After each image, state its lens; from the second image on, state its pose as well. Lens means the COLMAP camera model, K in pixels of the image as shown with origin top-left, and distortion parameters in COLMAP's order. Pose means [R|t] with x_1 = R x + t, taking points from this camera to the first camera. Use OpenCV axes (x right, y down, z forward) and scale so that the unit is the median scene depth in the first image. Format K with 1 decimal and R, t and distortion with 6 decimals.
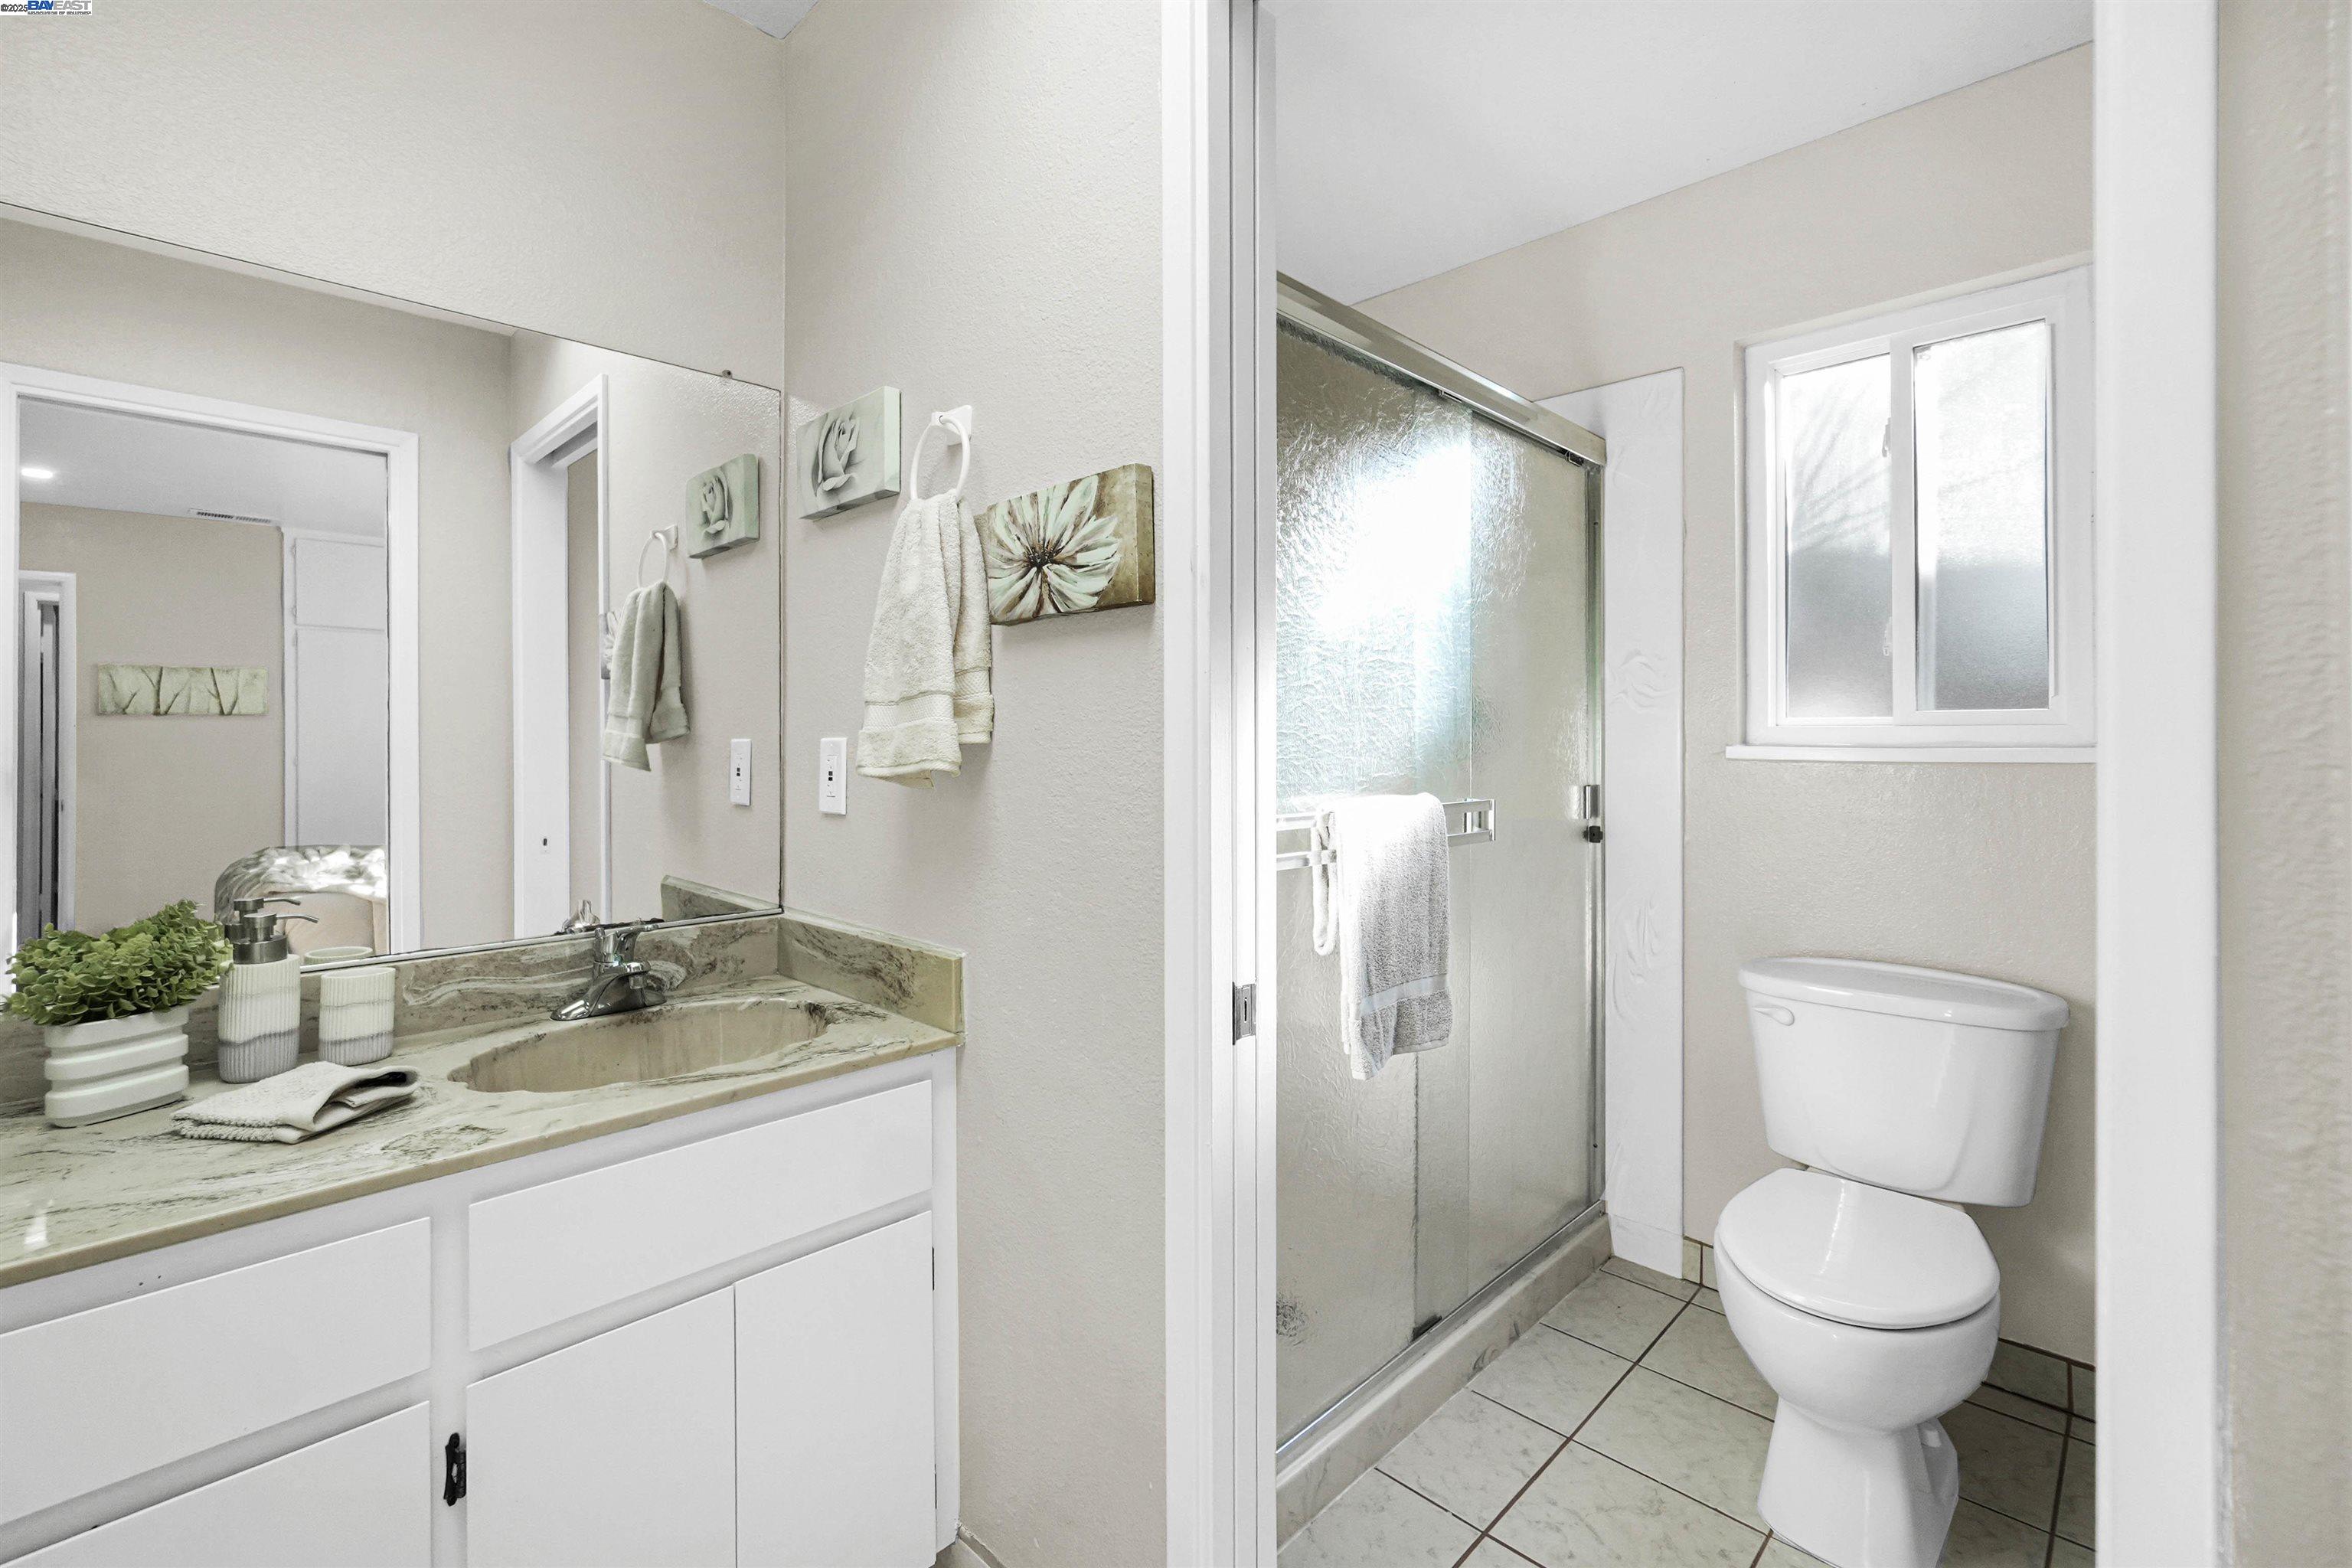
lens RADIAL K [[1038.9, 0, 1167.7], [0, 1038.9, 742.2], [0, 0, 1]] dist [-0.002713, 0.000357]
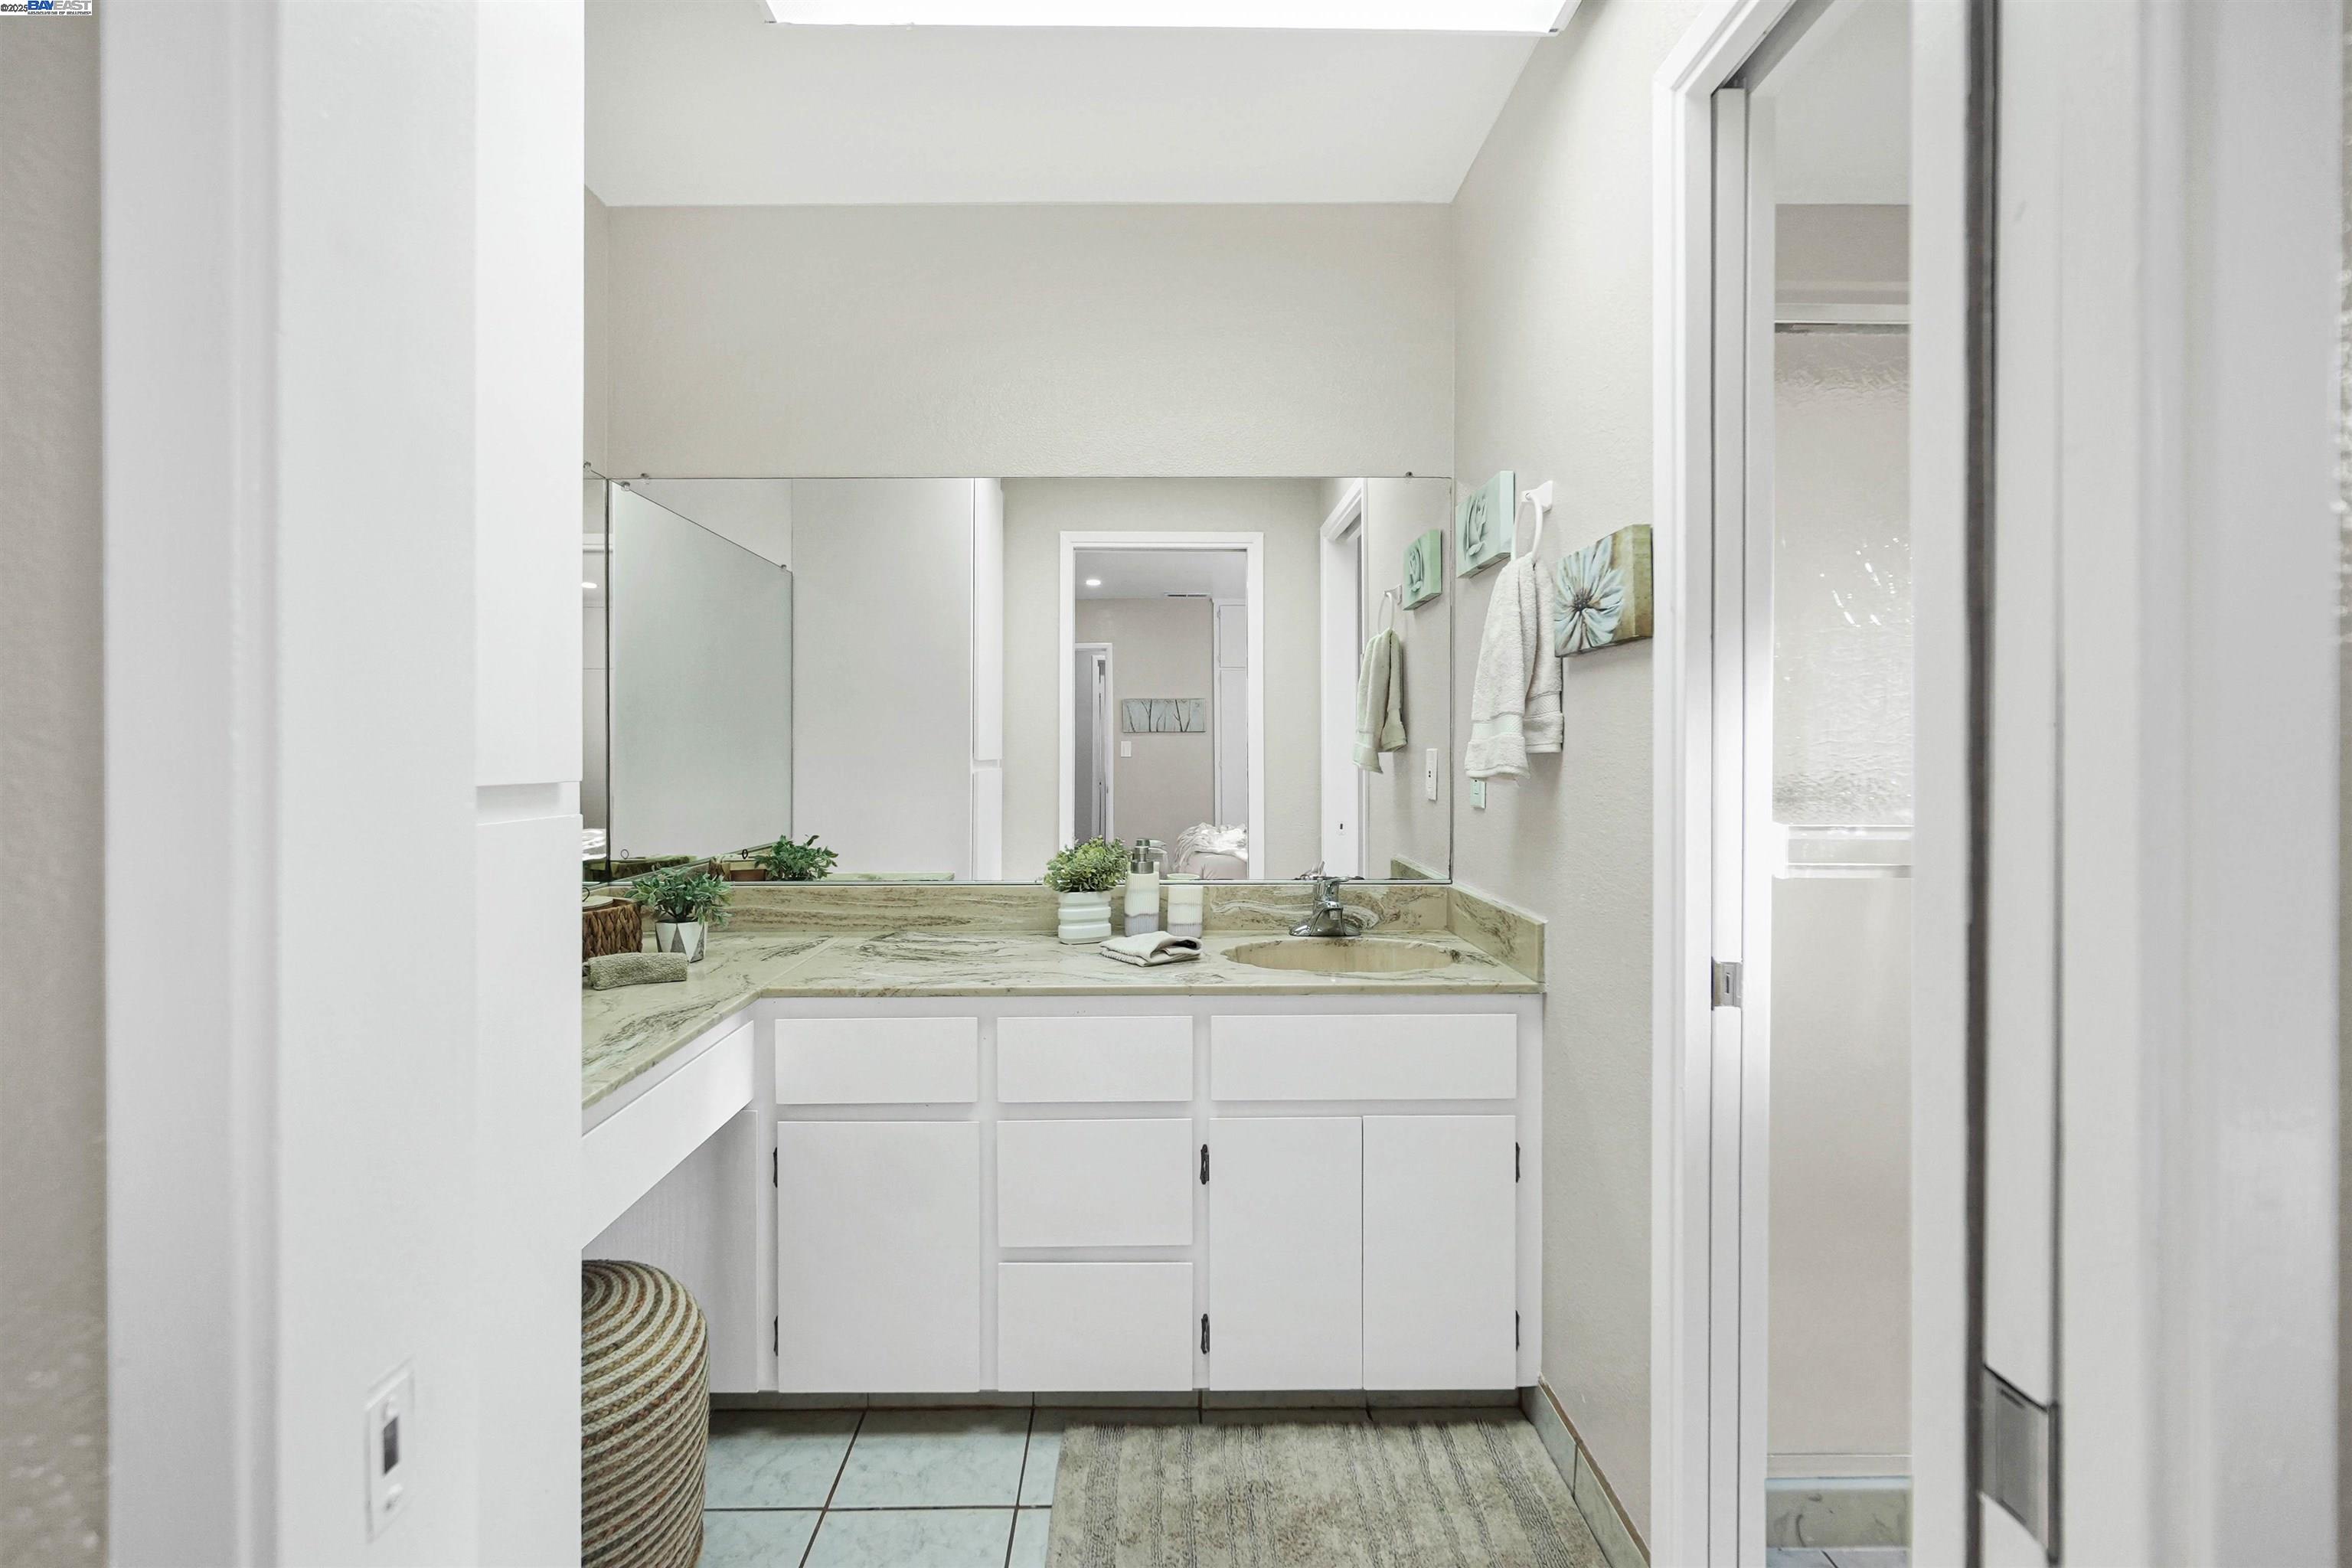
lens RADIAL K [[1014.8, 0, 1158.4], [0, 1014.8, 778.8], [0, 0, 1]] dist [0.001092, 0.000428]
pose [[0.711503, 0.021483, -0.702354, 0.333344], [-0.002222, 0.999596, 0.028323, -0.000952], [0.702679, -0.018591, 0.711264, -0.199097]]
